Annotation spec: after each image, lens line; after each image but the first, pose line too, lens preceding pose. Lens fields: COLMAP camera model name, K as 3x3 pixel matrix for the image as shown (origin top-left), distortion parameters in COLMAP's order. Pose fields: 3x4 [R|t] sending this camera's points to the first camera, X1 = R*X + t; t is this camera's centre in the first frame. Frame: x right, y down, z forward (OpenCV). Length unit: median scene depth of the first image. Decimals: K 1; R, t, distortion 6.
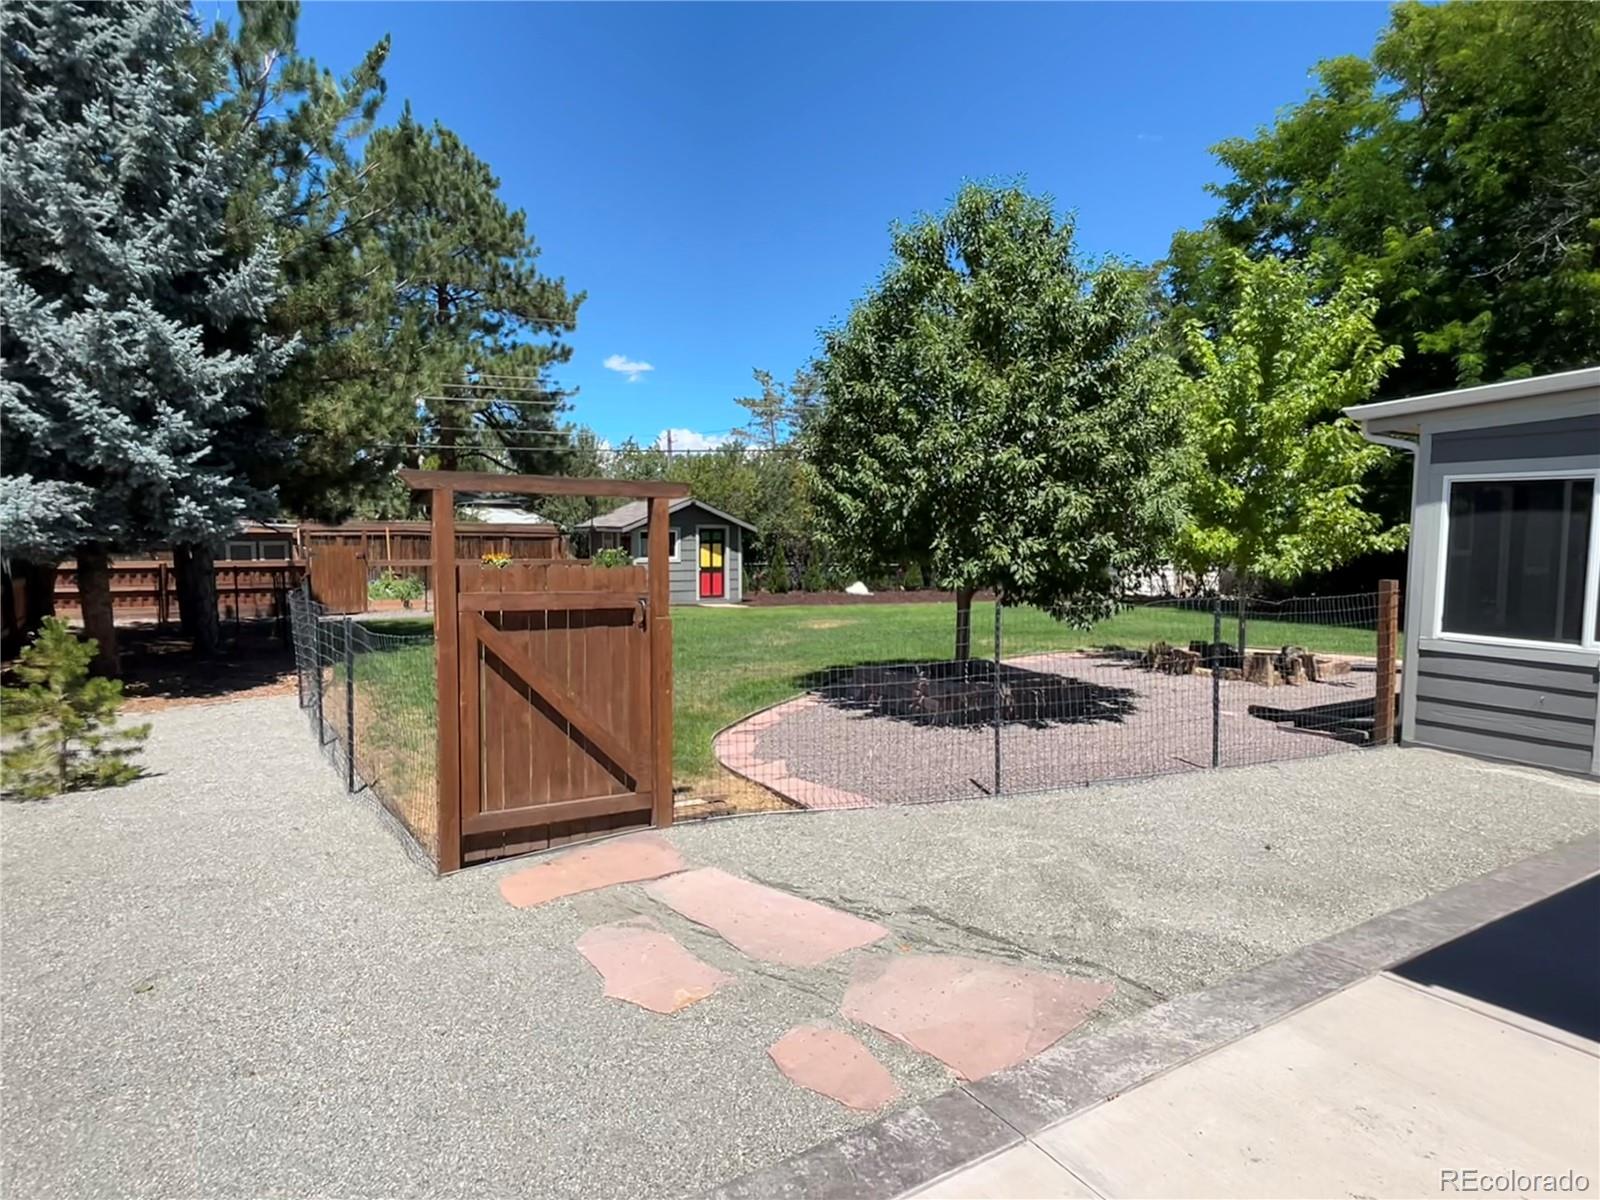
lens RADIAL K [[964.5, 0, 800.0], [0, 964.5, 600.0], [0, 0, 1]] dist [0.000020, -0.000005]
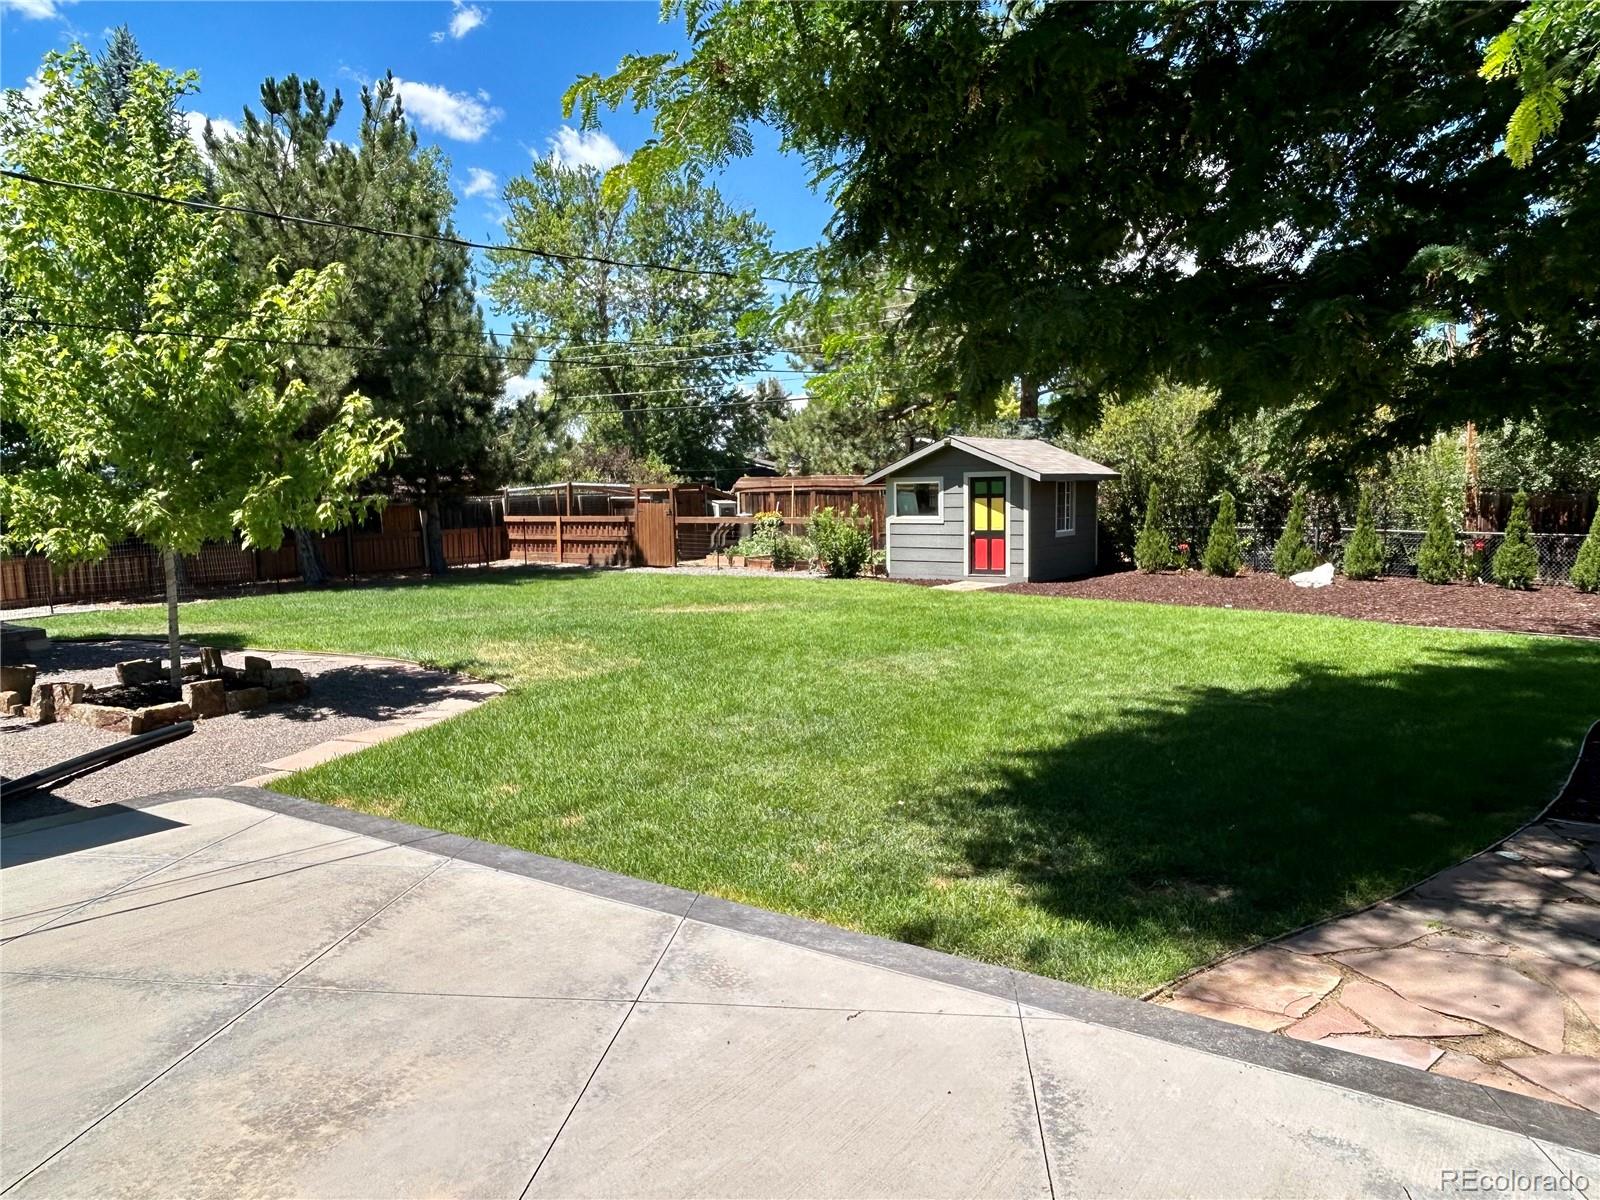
lens RADIAL K [[1101.9, 0, 800.0], [0, 1101.9, 600.0], [0, 0, 1]] dist [-0.000727, -0.000056]
pose [[0.421968, 0.076335, -0.903392, 0.594128], [-0.042806, 0.997015, 0.064252, -0.029060], [0.905600, 0.011558, 0.423976, 0.528225]]
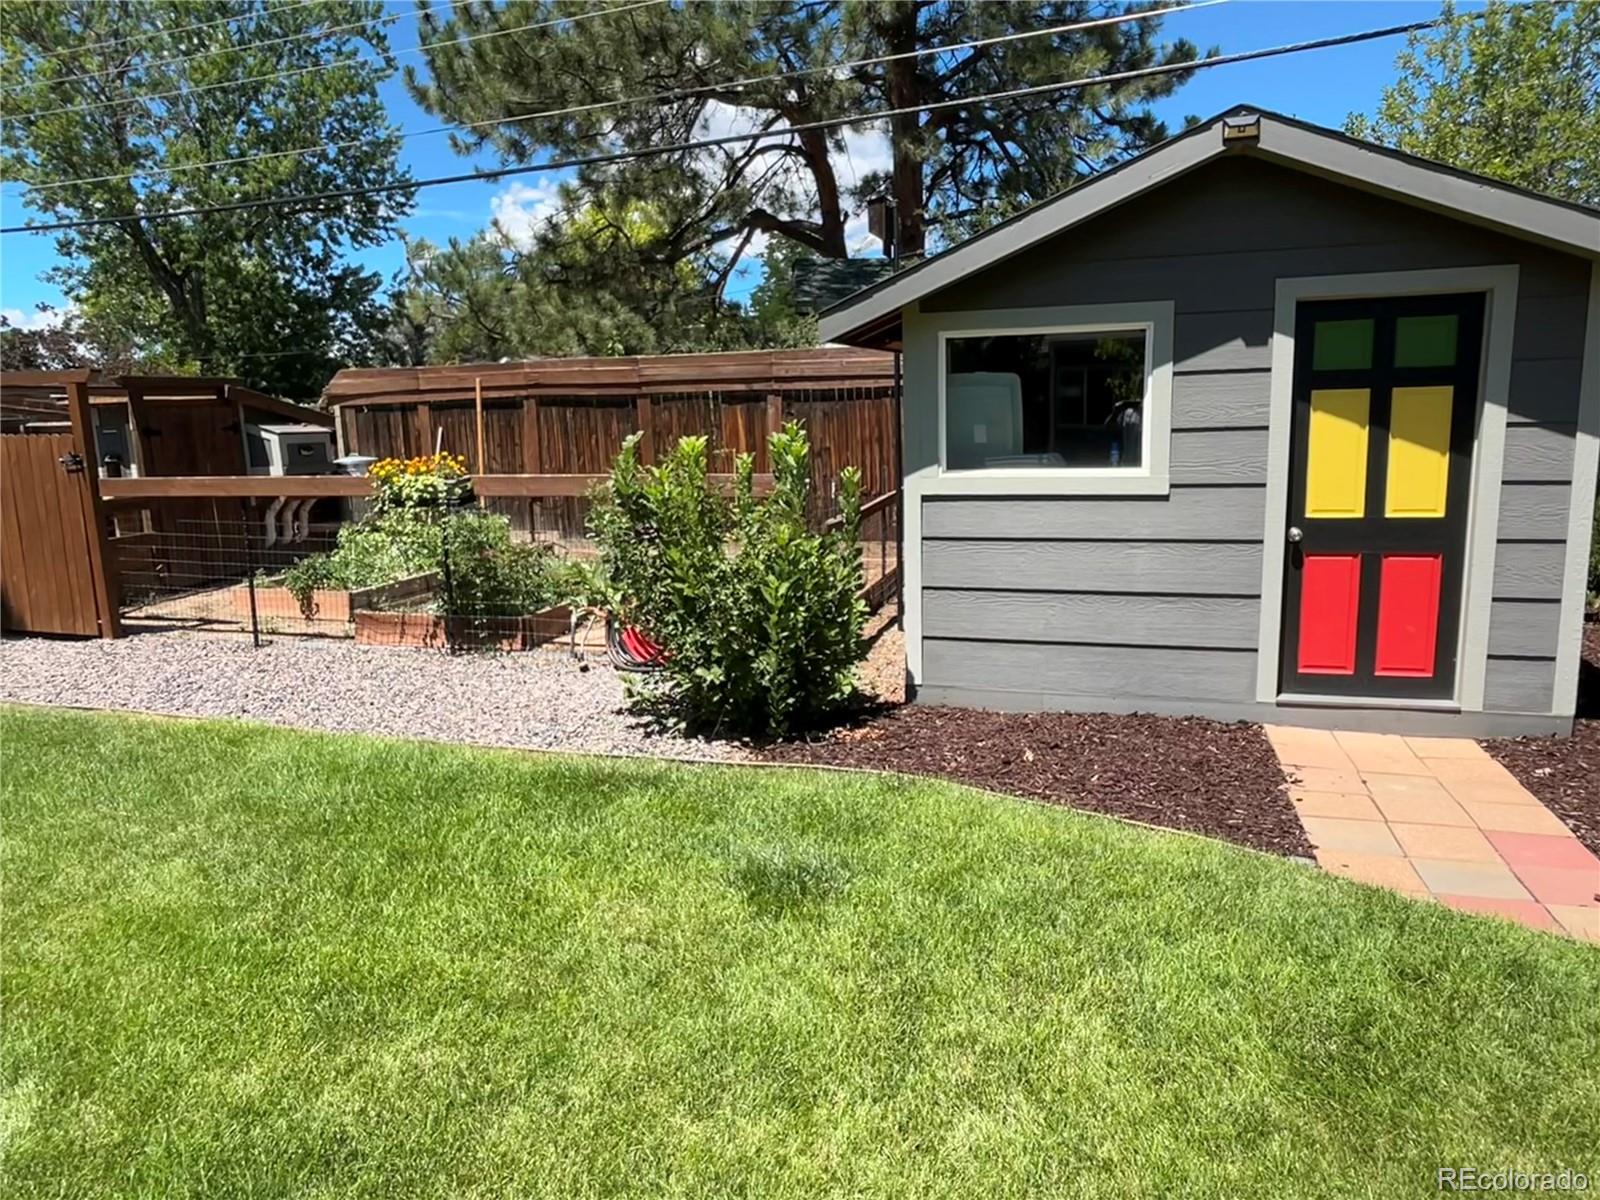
lens RADIAL K [[1038.2, 0, 800.0], [0, 1038.2, 600.0], [0, 0, 1]] dist [0.004930, 0.000315]
pose [[0.685667, 0.105042, -0.720297, -0.025357], [-0.019516, 0.991830, 0.126063, -0.041707], [0.727654, -0.072380, 0.682115, 0.795914]]
